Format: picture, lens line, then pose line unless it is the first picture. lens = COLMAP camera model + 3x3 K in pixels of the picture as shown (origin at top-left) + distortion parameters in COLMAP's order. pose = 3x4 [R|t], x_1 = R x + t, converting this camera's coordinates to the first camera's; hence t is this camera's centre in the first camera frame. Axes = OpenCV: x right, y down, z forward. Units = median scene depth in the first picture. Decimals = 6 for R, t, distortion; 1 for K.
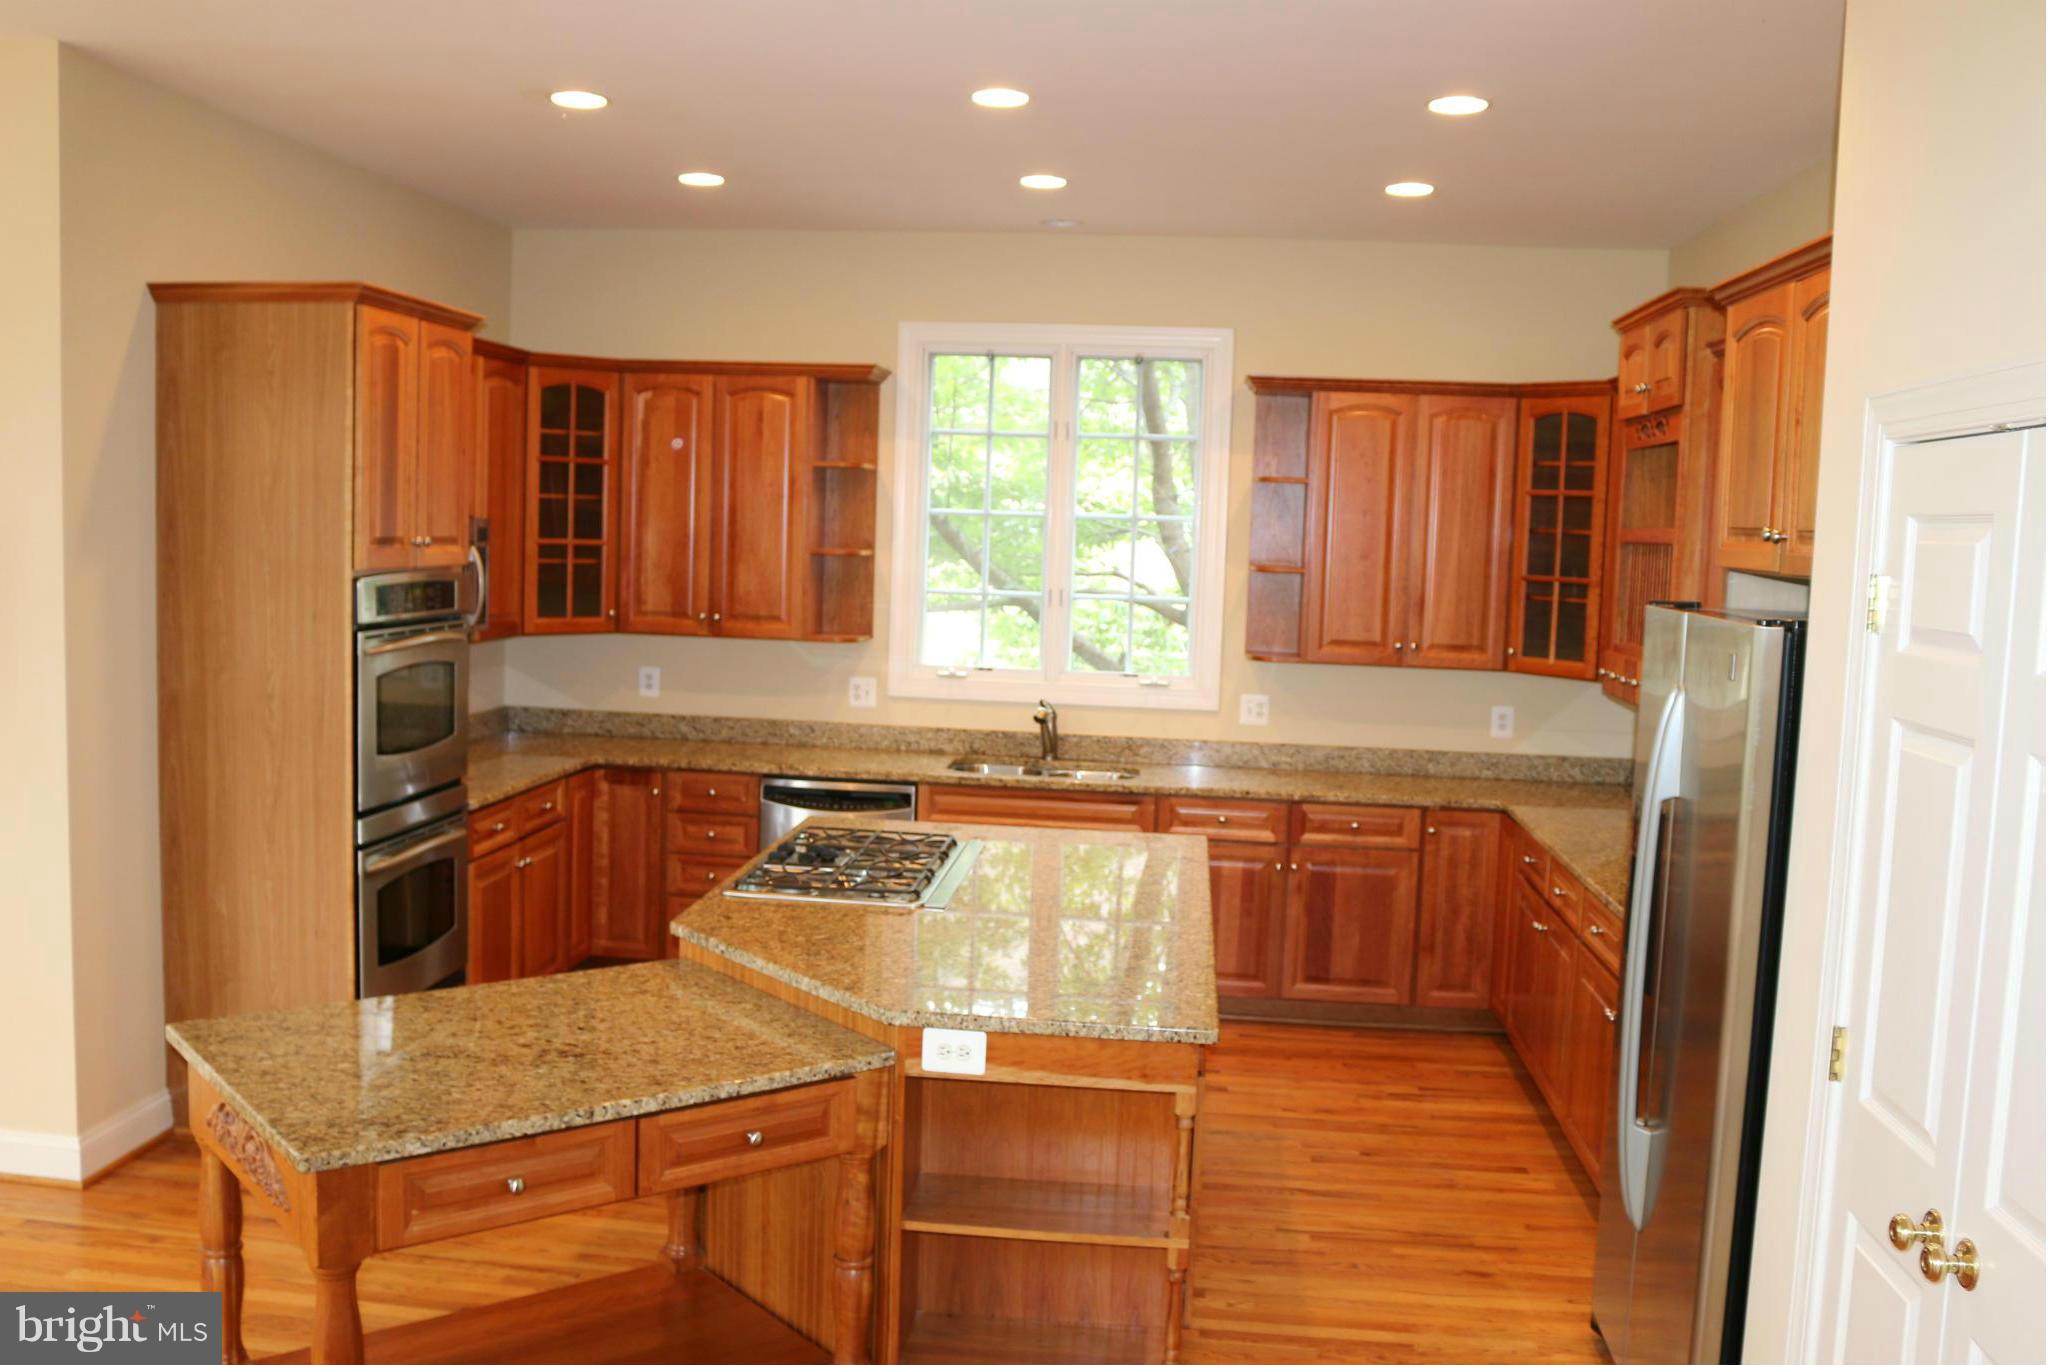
lens RADIAL K [[1746.0, 0, 1011.6], [0, 1746.0, 684.9], [0, 0, 1]] dist [-0.157120, 0.124703]
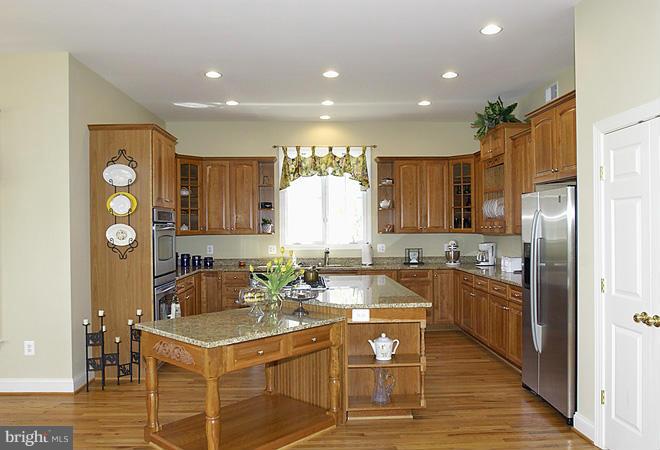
lens RADIAL K [[497.4, 0, 331.3], [0, 497.4, 228.9], [0, 0, 1]] dist [-0.065718, 0.001523]
pose [[0.988423, -0.042747, 0.145579, -0.148611], [0.054996, 0.995180, -0.081186, 0.068401], [-0.141407, 0.088253, 0.986010, -0.028714]]
